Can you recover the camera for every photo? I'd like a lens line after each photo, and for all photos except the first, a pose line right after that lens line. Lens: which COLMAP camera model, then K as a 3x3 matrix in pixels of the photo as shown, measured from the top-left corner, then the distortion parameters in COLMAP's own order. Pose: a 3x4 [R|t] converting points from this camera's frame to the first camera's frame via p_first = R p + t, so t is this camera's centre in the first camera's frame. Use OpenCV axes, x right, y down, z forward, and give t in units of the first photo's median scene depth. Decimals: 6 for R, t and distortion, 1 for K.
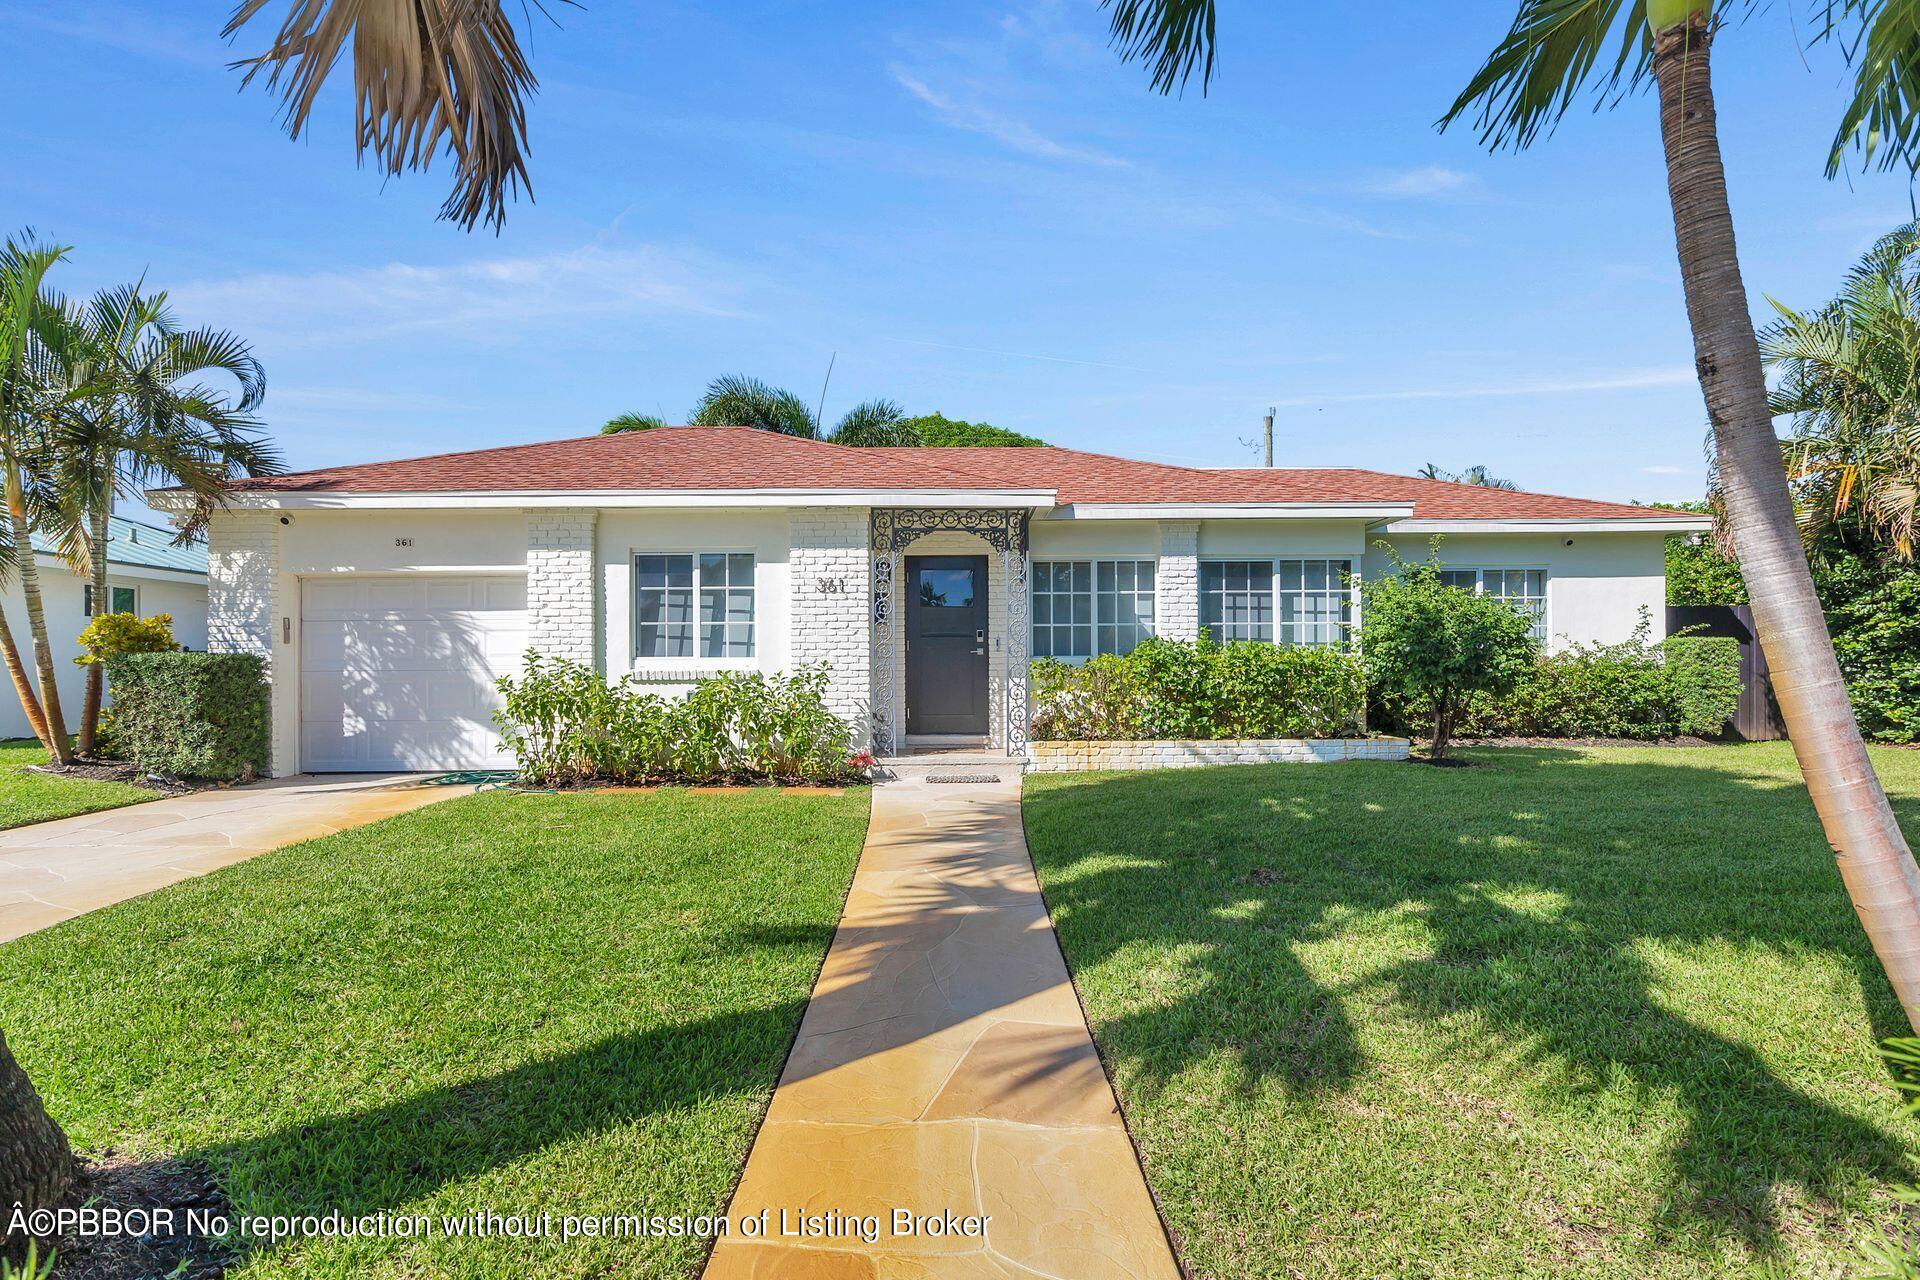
lens RADIAL K [[905.0, 0, 956.5], [0, 905.0, 637.3], [0, 0, 1]] dist [0.001020, -0.000007]
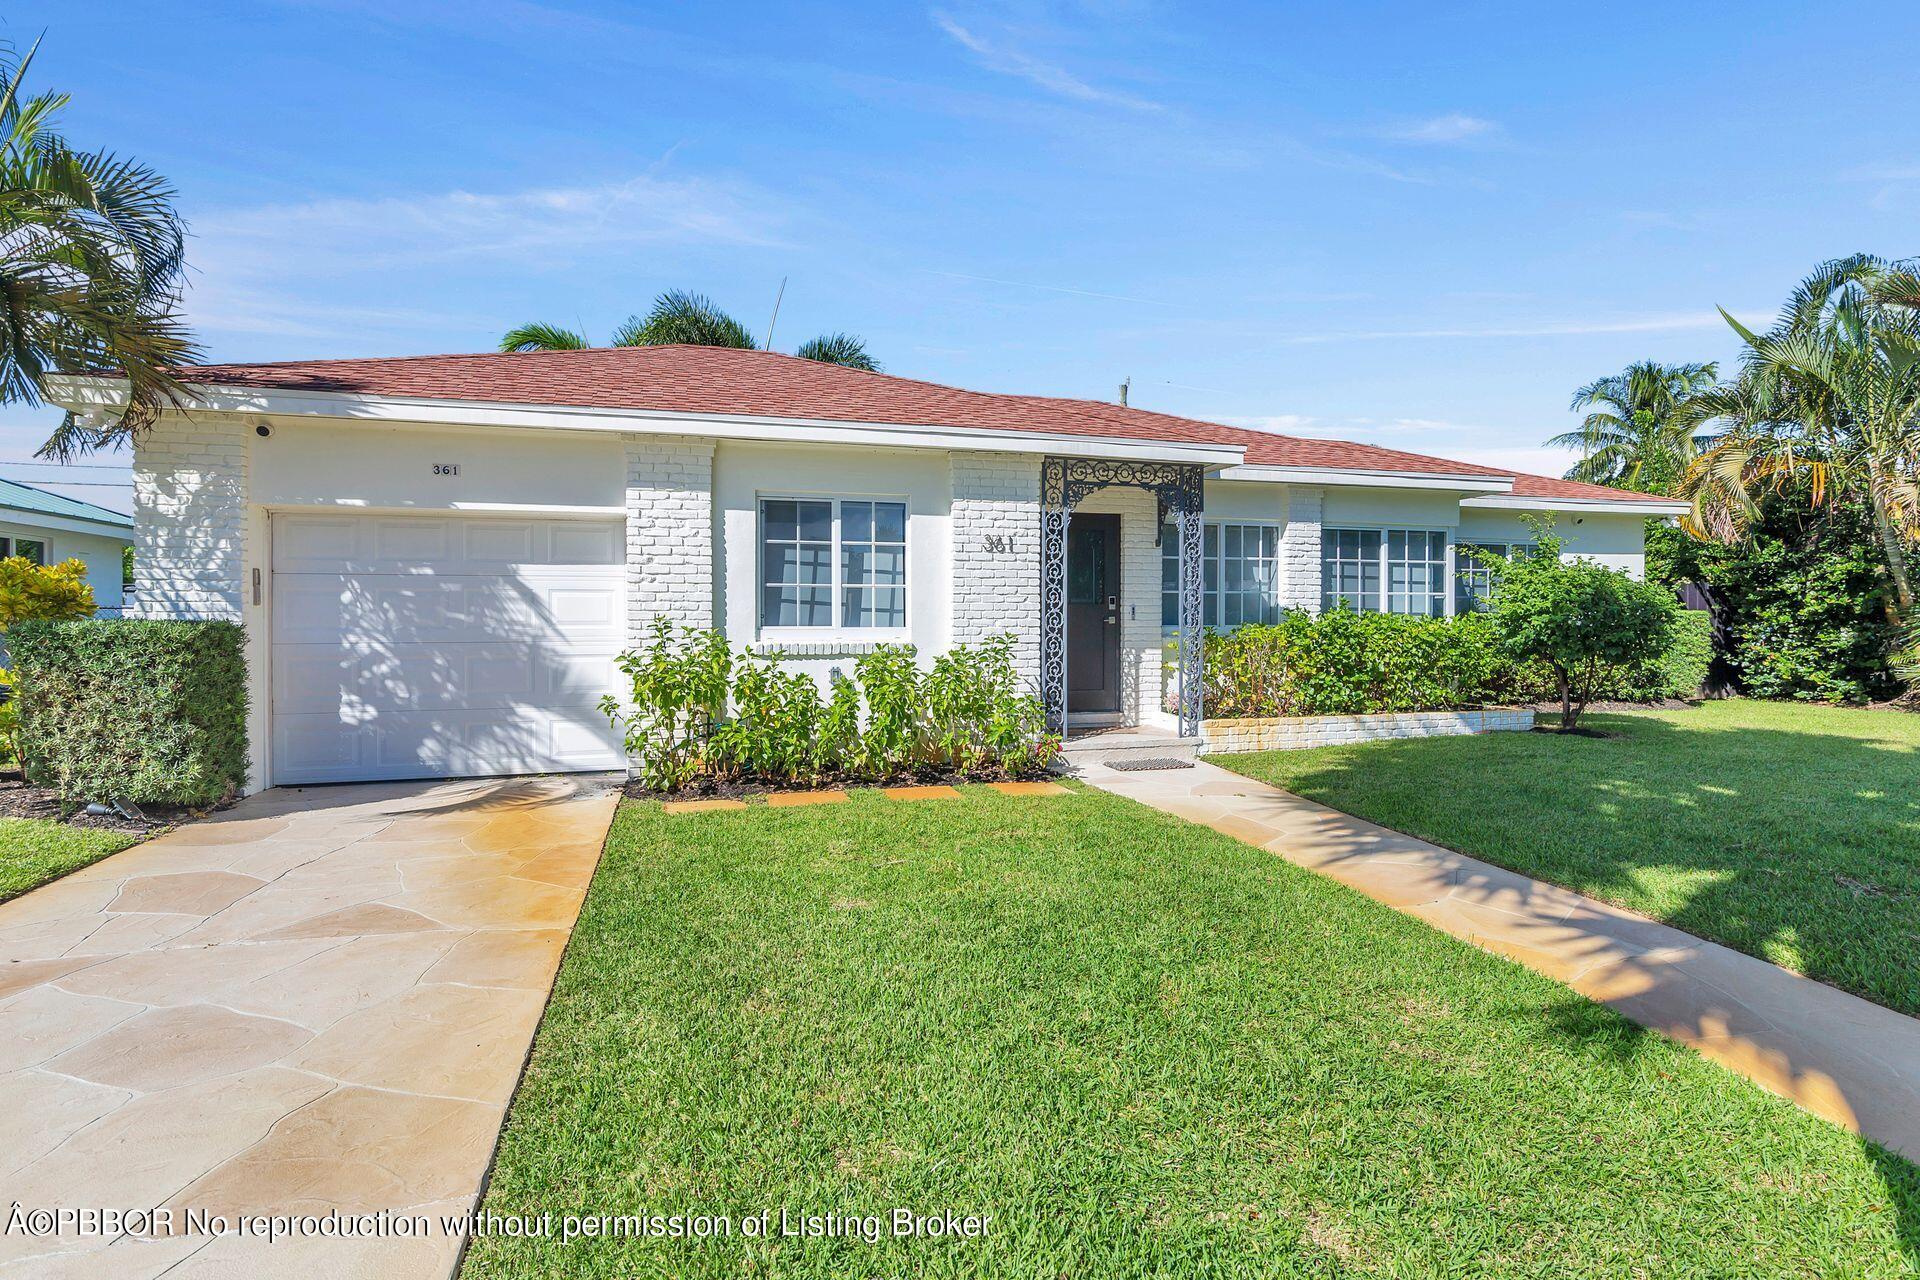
lens RADIAL K [[902.4, 0, 949.8], [0, 902.4, 605.5], [0, 0, 1]] dist [0.000374, 0.000117]
pose [[0.966866, 0.010165, 0.255082, -0.398835], [-0.014125, 0.999806, 0.013698, -0.010028], [-0.254894, -0.016847, 0.966822, 0.182962]]
